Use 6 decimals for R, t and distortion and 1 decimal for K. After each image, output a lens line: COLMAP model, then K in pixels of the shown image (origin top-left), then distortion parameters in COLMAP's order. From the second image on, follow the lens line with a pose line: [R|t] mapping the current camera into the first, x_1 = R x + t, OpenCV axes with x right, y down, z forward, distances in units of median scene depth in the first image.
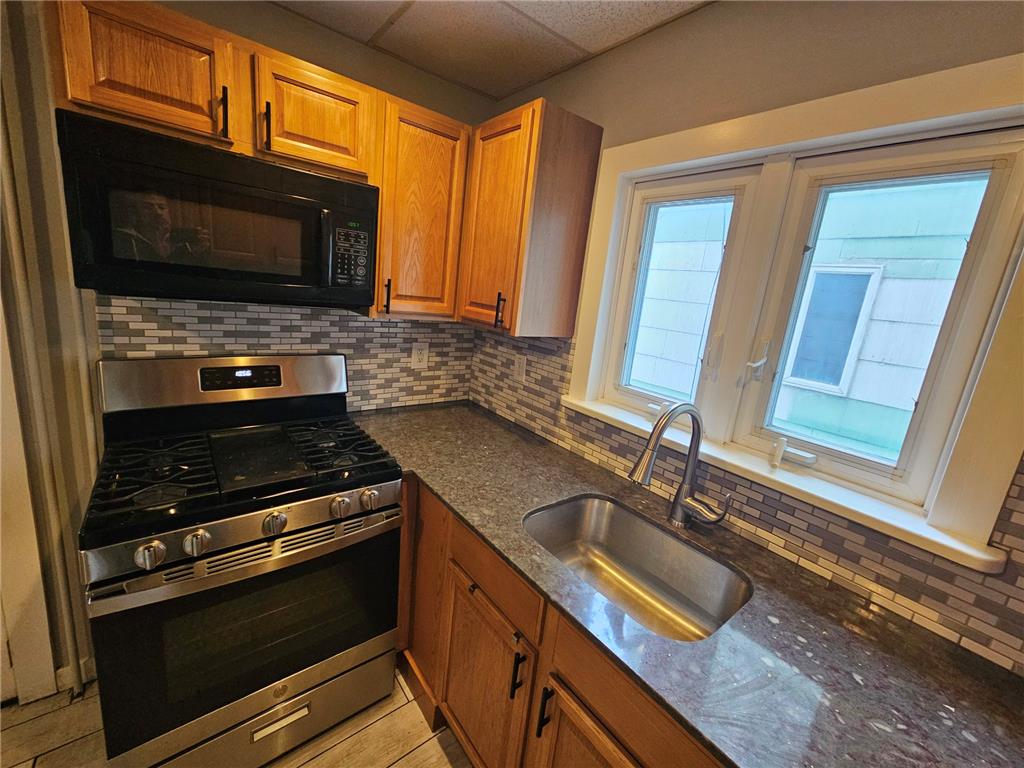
lens RADIAL K [[418.5, 0, 508.9], [0, 418.5, 377.3], [0, 0, 1]] dist [0.001421, -0.000548]
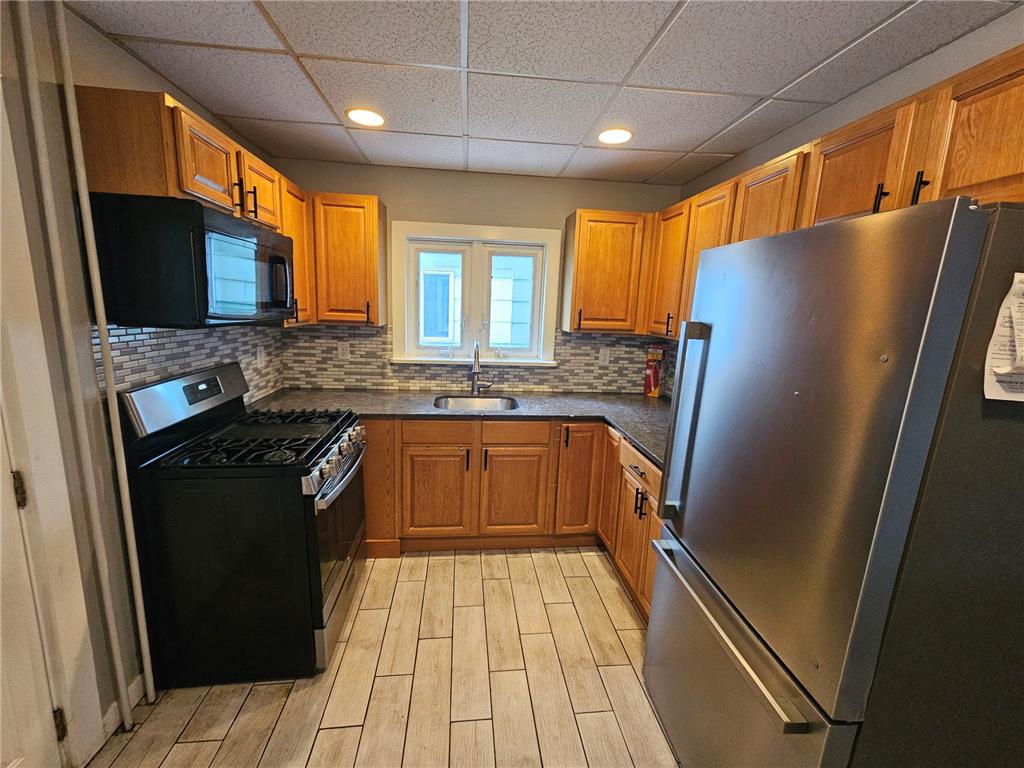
lens RADIAL K [[418.5, 0, 504.3], [0, 418.5, 379.4], [0, 0, 1]] dist [0.001421, -0.000548]
pose [[0.538002, -0.231217, 0.810612, -1.019225], [0.200763, 0.969120, 0.143184, -0.024606], [-0.818687, 0.085707, 0.567808, -0.345832]]
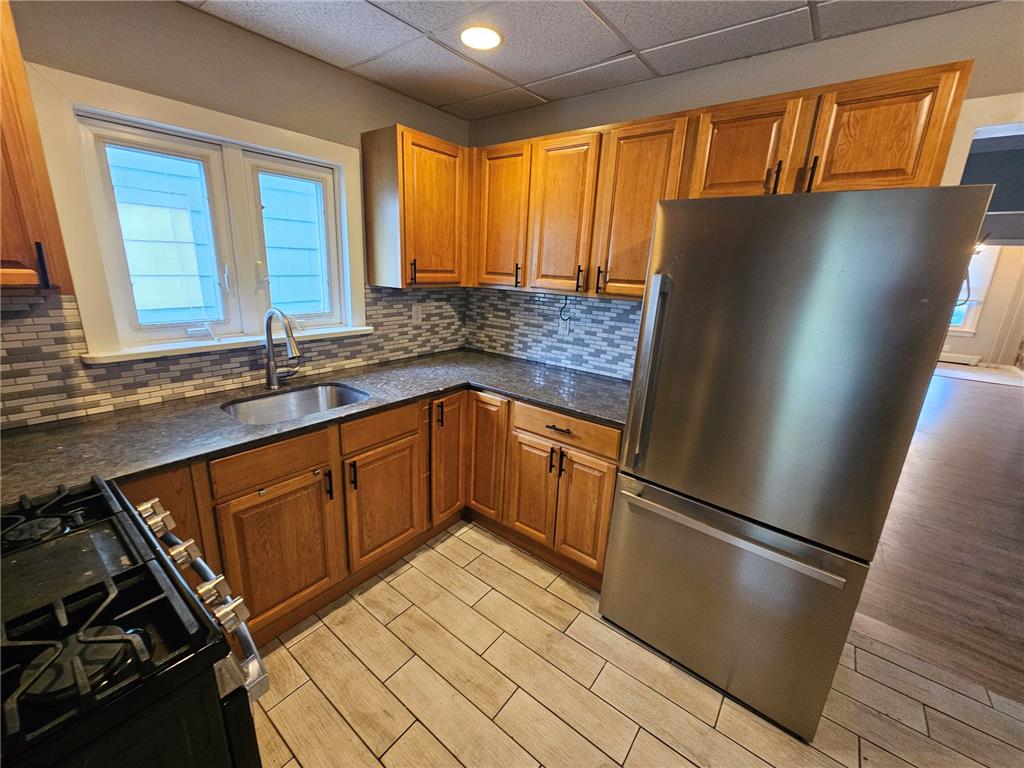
lens RADIAL K [[418.5, 0, 508.7], [0, 418.5, 379.0], [0, 0, 1]] dist [0.001421, -0.000548]
pose [[-0.228849, -0.362343, 0.903513, -0.881952], [0.148033, 0.904396, 0.400192, -0.132291], [-0.962140, 0.225333, -0.153332, 0.282048]]
